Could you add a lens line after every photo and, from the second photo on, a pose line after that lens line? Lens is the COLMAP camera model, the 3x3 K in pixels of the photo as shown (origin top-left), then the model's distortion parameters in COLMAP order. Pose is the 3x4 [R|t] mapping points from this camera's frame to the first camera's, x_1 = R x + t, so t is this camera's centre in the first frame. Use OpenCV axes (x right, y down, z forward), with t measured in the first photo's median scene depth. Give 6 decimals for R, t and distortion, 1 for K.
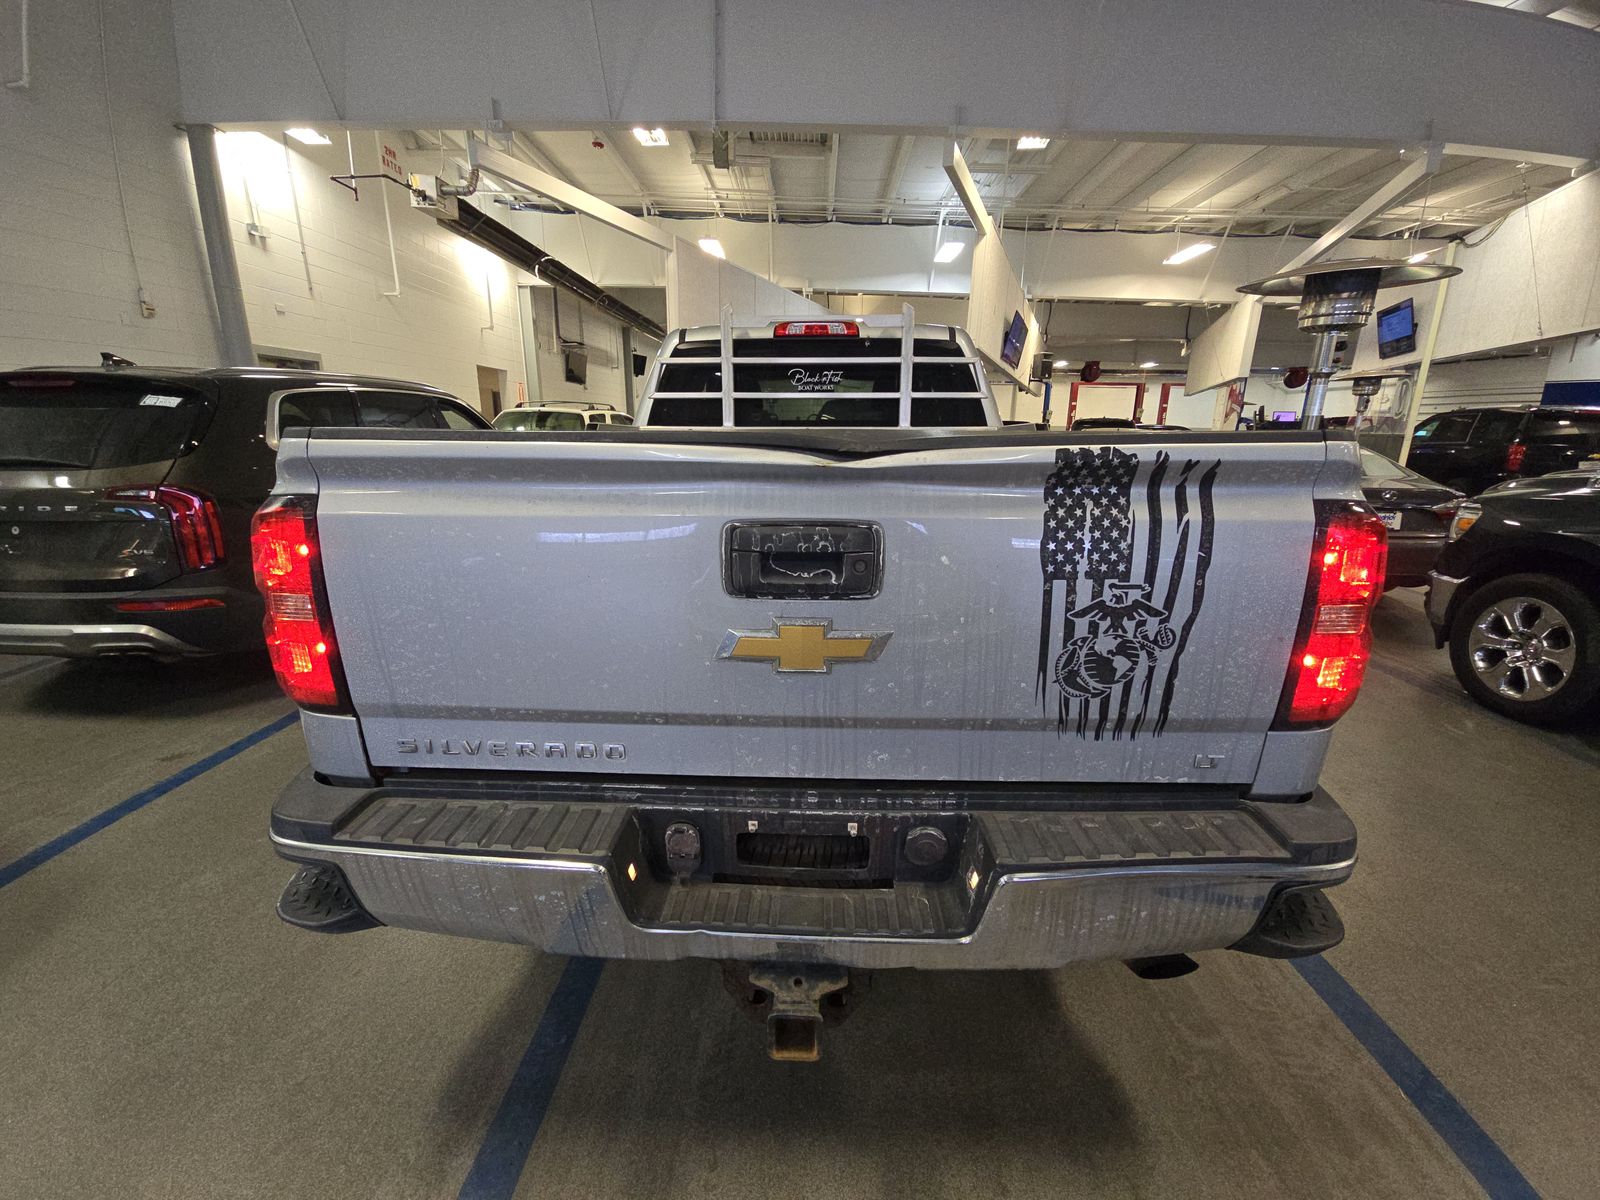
lens RADIAL K [[659.2, 0, 805.0], [0, 659.2, 600.1], [0, 0, 1]] dist [-0.002998, -0.000728]
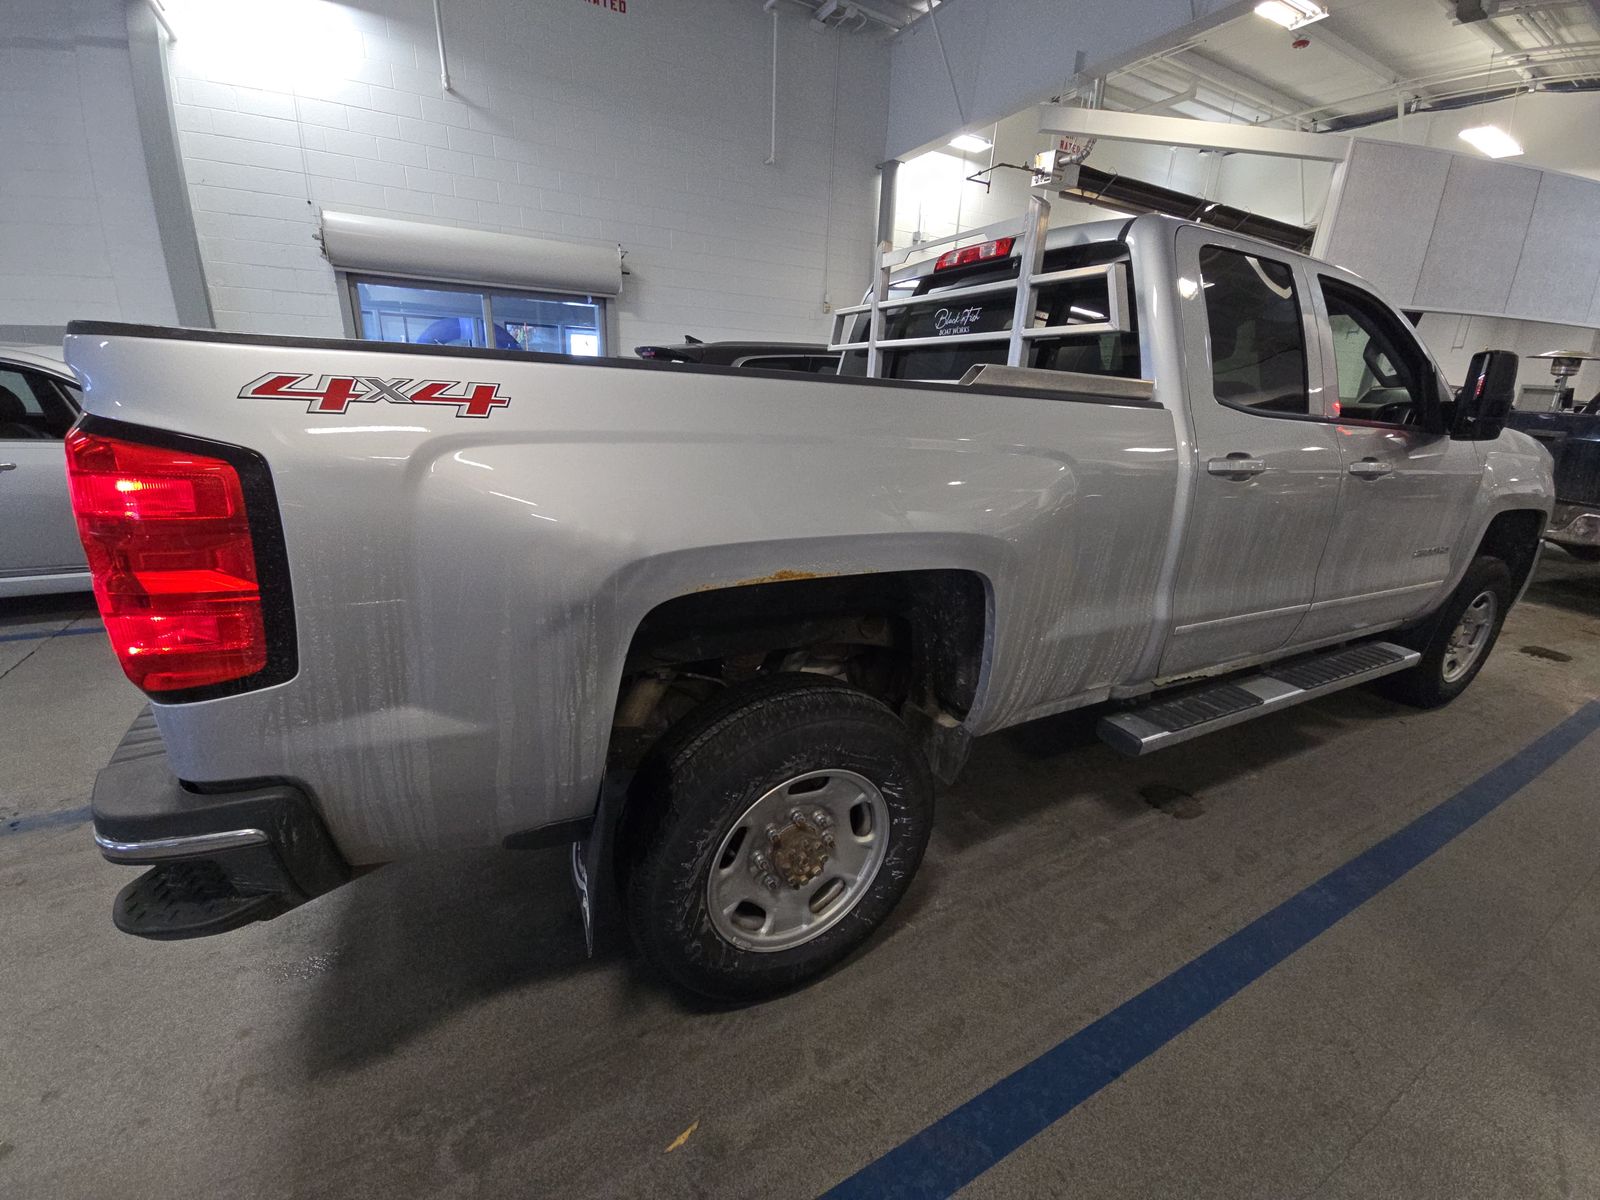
lens RADIAL K [[659.2, 0, 799.8], [0, 659.2, 610.9], [0, 0, 1]] dist [-0.002998, -0.000728]
pose [[0.497279, 0.285016, -0.819439, 0.364576], [-0.251614, 0.951284, 0.178182, -0.048571], [0.830304, 0.117576, 0.544768, 0.235500]]
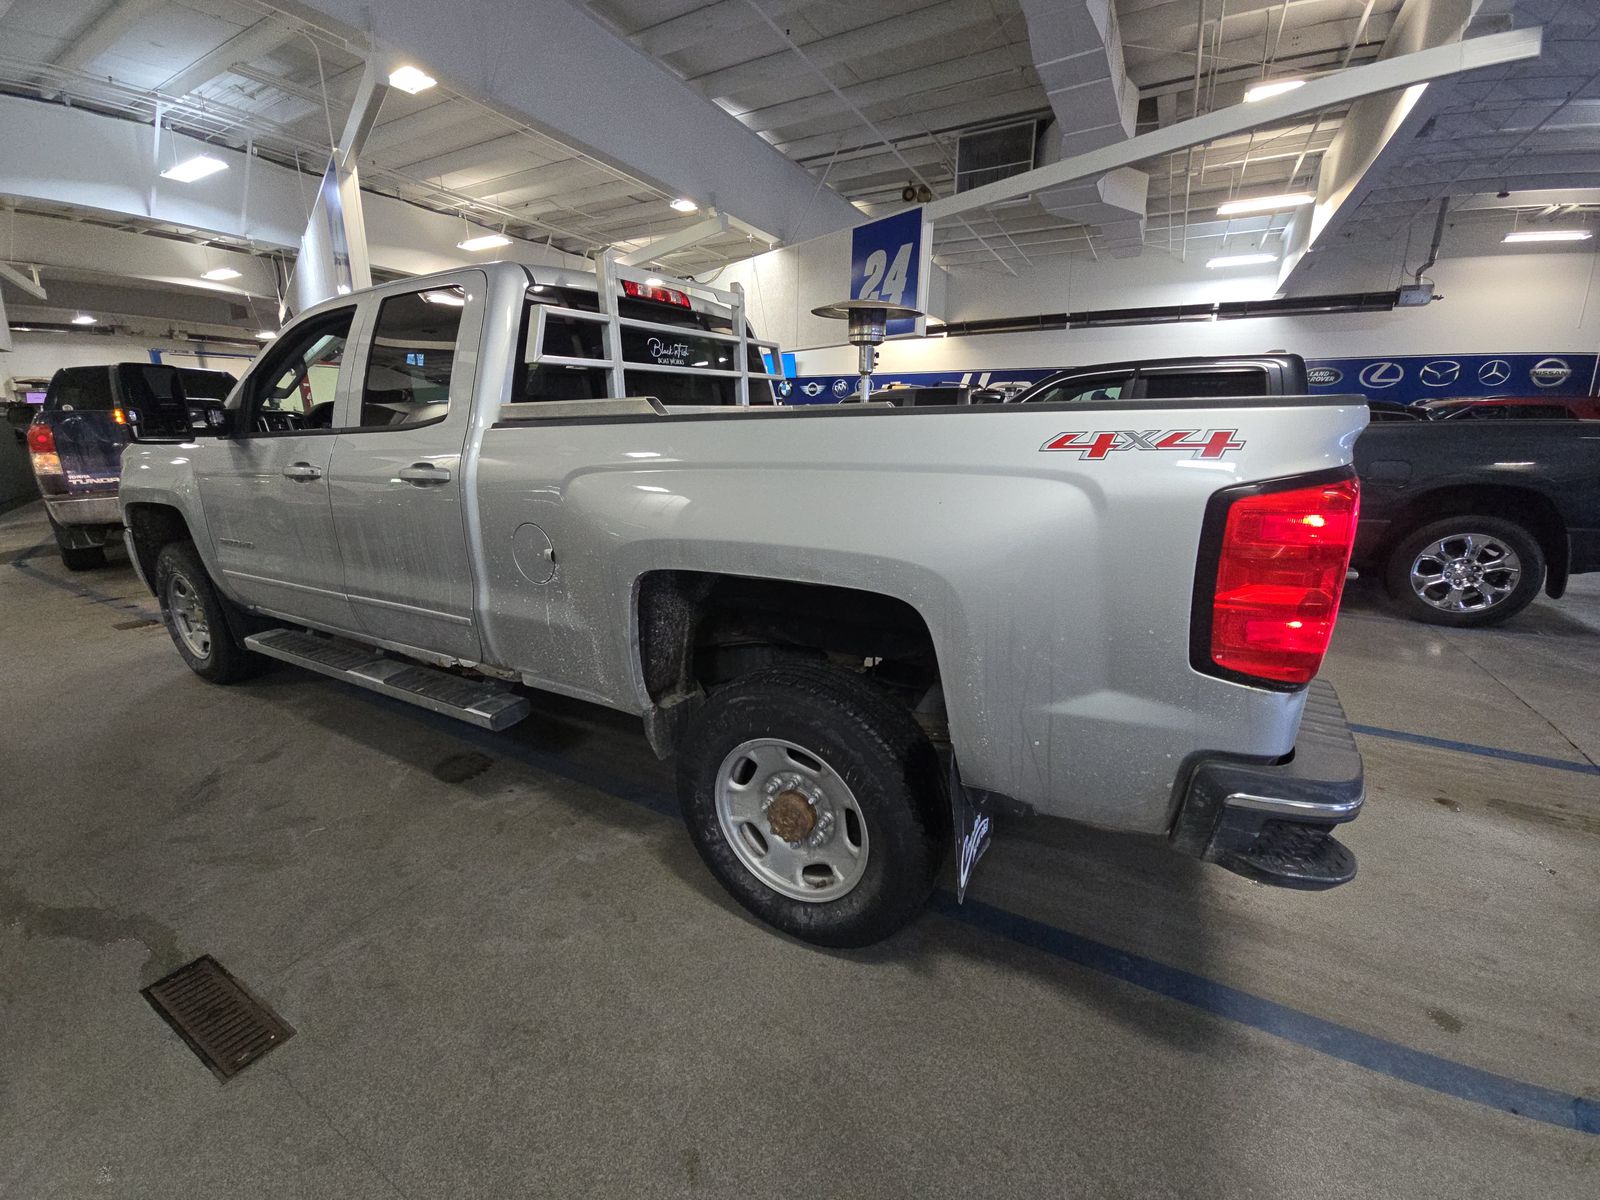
lens RADIAL K [[659.2, 0, 795.0], [0, 659.2, 592.9], [0, 0, 1]] dist [-0.002998, -0.000728]
pose [[0.466488, -0.234793, 0.852796, -0.390844], [0.225190, 0.963883, 0.142196, -0.059415], [-0.855382, 0.125708, 0.502513, 0.241534]]
